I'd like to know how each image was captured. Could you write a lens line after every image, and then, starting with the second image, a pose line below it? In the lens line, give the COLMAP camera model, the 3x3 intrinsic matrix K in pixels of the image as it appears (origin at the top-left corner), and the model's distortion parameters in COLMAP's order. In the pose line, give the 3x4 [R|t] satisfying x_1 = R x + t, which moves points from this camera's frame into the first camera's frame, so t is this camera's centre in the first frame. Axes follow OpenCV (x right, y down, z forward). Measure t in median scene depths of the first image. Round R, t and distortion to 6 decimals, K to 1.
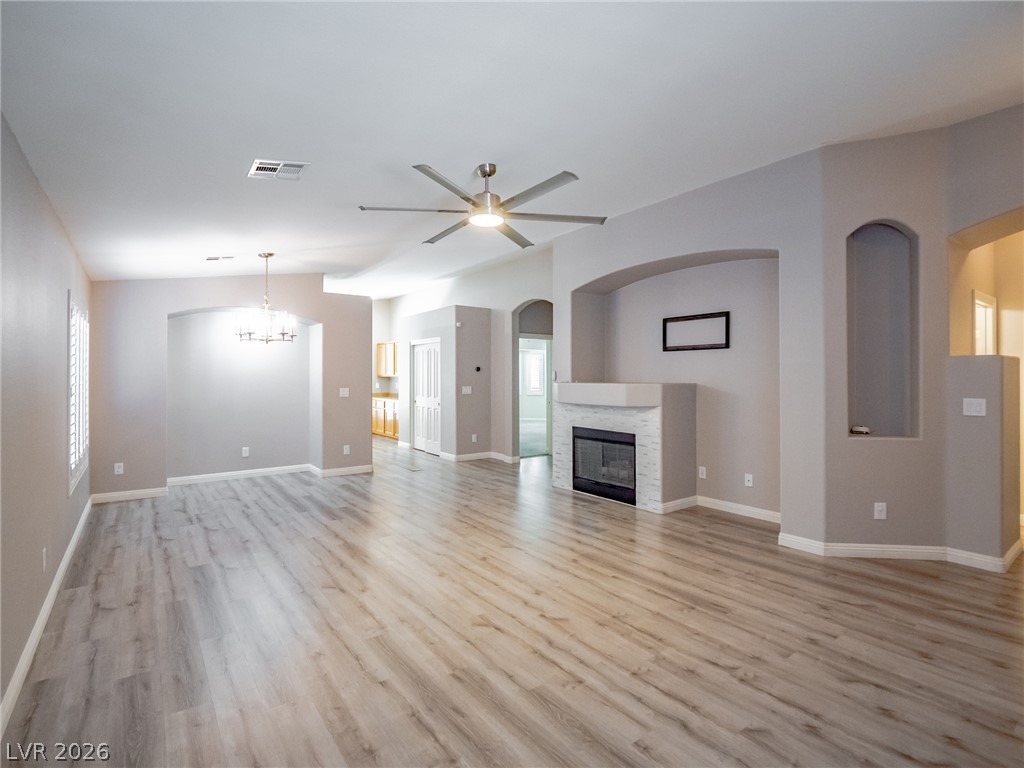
lens RADIAL K [[498.1, 0, 512.8], [0, 498.1, 379.6], [0, 0, 1]] dist [-0.011264, -0.001952]
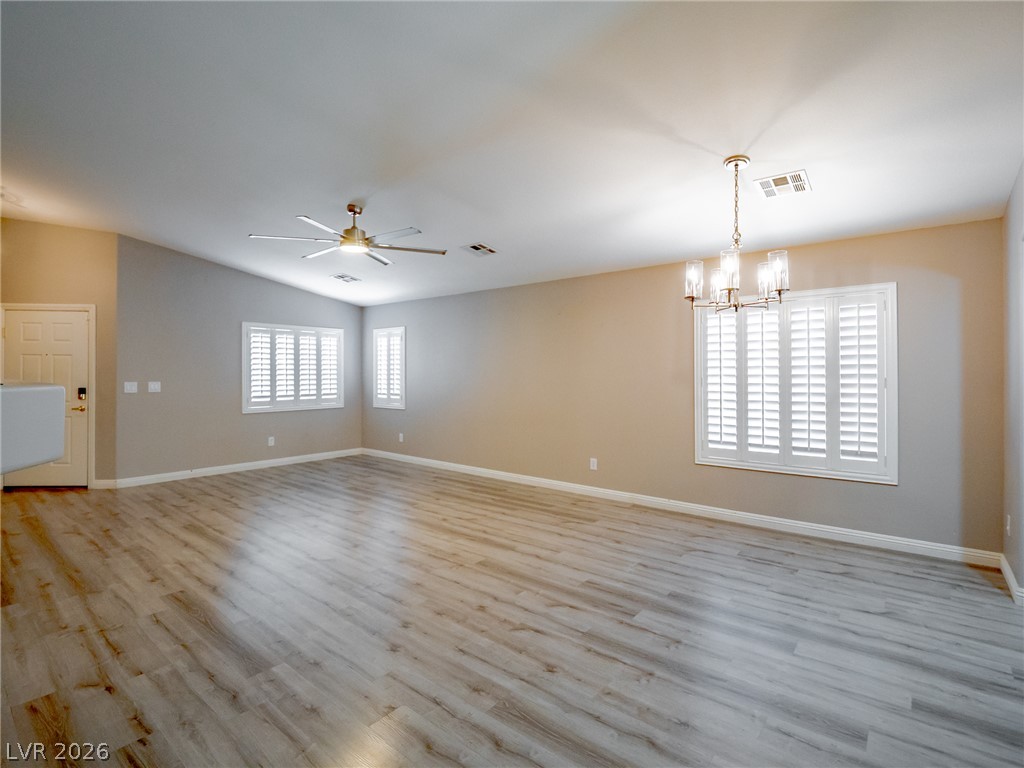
lens RADIAL K [[498.1, 0, 511.1], [0, 498.1, 374.5], [0, 0, 1]] dist [-0.011264, -0.001952]
pose [[-0.971444, -0.001695, -0.237262, -0.121507], [-0.004134, 0.999944, 0.009782, -0.003882], [0.237232, 0.010484, -0.971397, 2.004737]]
